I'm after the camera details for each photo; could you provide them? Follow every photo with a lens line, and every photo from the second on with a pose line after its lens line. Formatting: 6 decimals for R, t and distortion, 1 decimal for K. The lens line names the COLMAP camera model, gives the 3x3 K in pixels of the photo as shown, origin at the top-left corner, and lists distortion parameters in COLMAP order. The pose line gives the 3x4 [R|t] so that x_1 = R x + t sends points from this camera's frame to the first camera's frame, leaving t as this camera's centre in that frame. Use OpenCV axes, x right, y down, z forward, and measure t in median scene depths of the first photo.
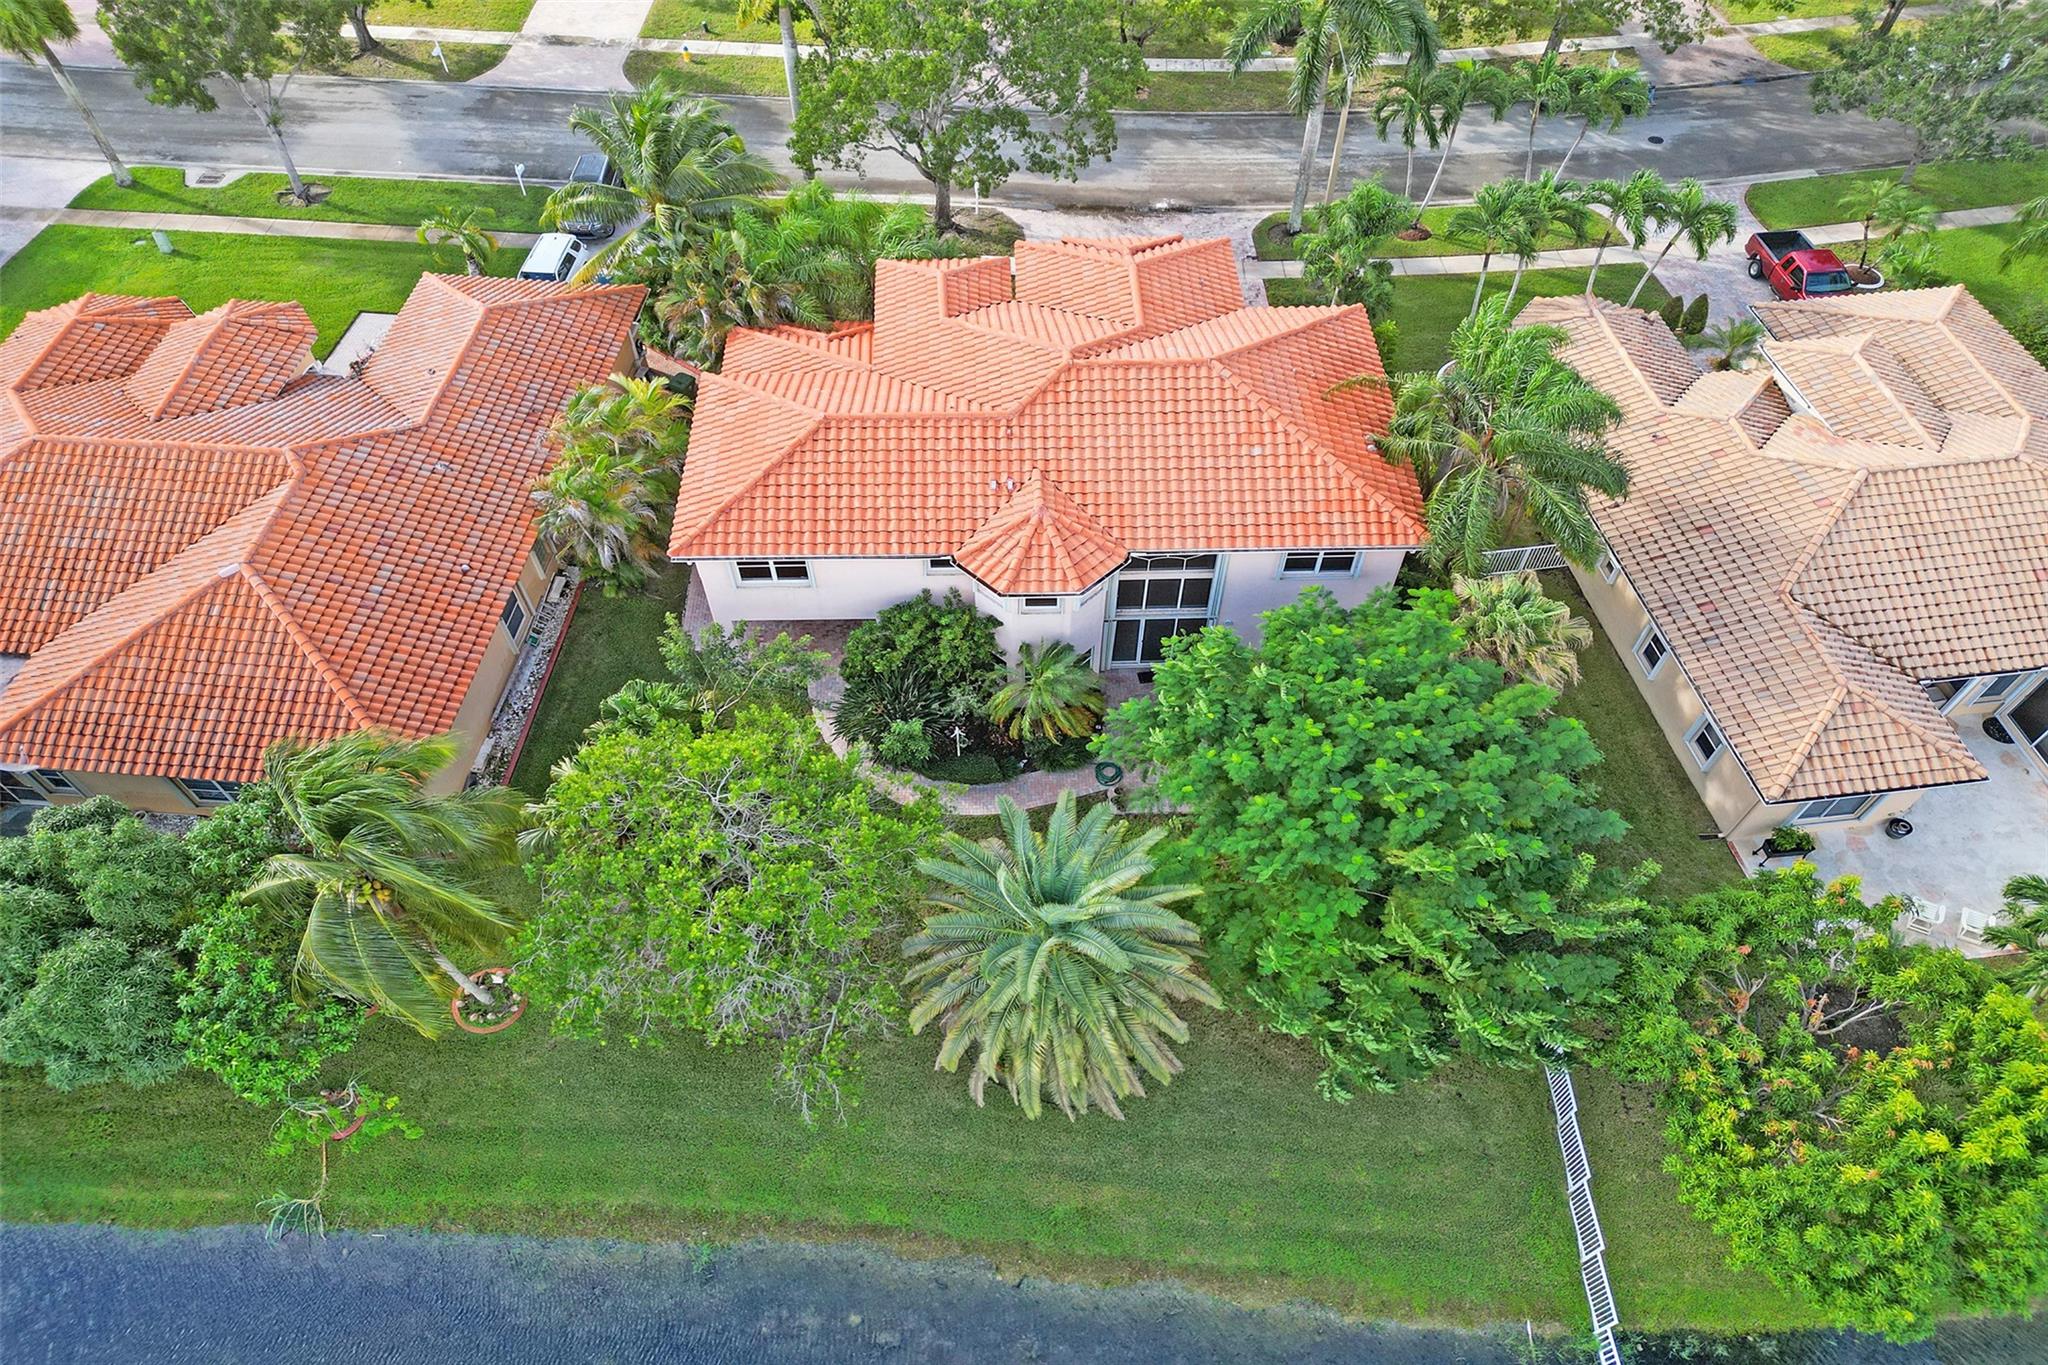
lens RADIAL K [[1440.5, 0, 1024.0], [0, 1440.5, 682.5], [0, 0, 1]] dist [0.004987, -0.000059]
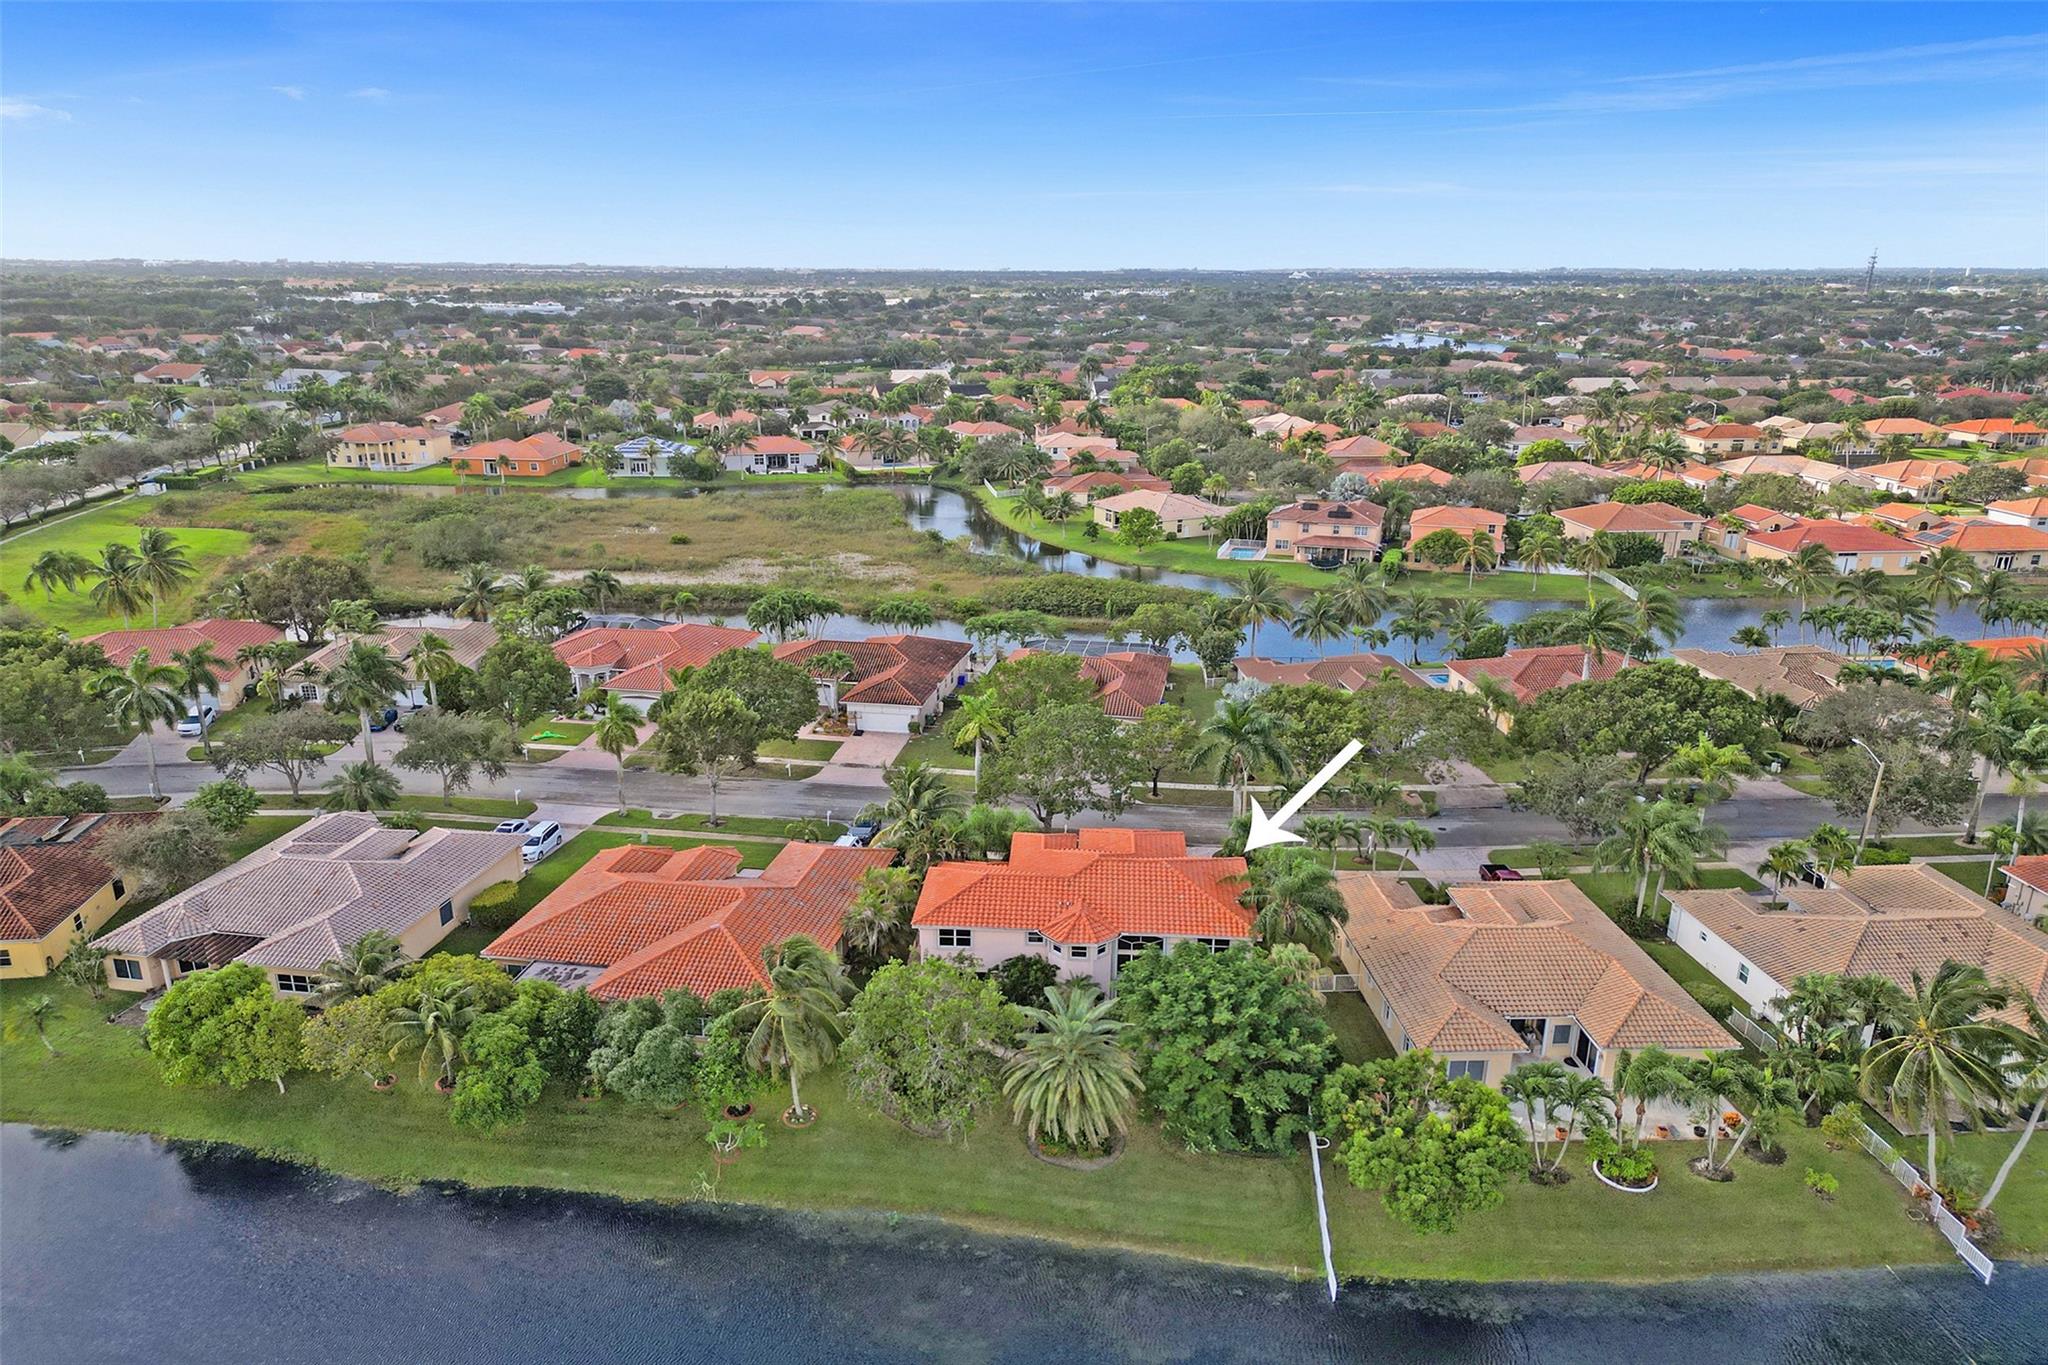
lens RADIAL K [[1440.5, 0, 1024.0], [0, 1440.5, 682.5], [0, 0, 1]] dist [0.004987, -0.000059]
pose [[0.995744, 0.031062, -0.086771, 0.110282], [-0.073439, 0.836261, -0.543392, 0.813023], [0.055684, 0.547452, 0.834983, -1.065237]]
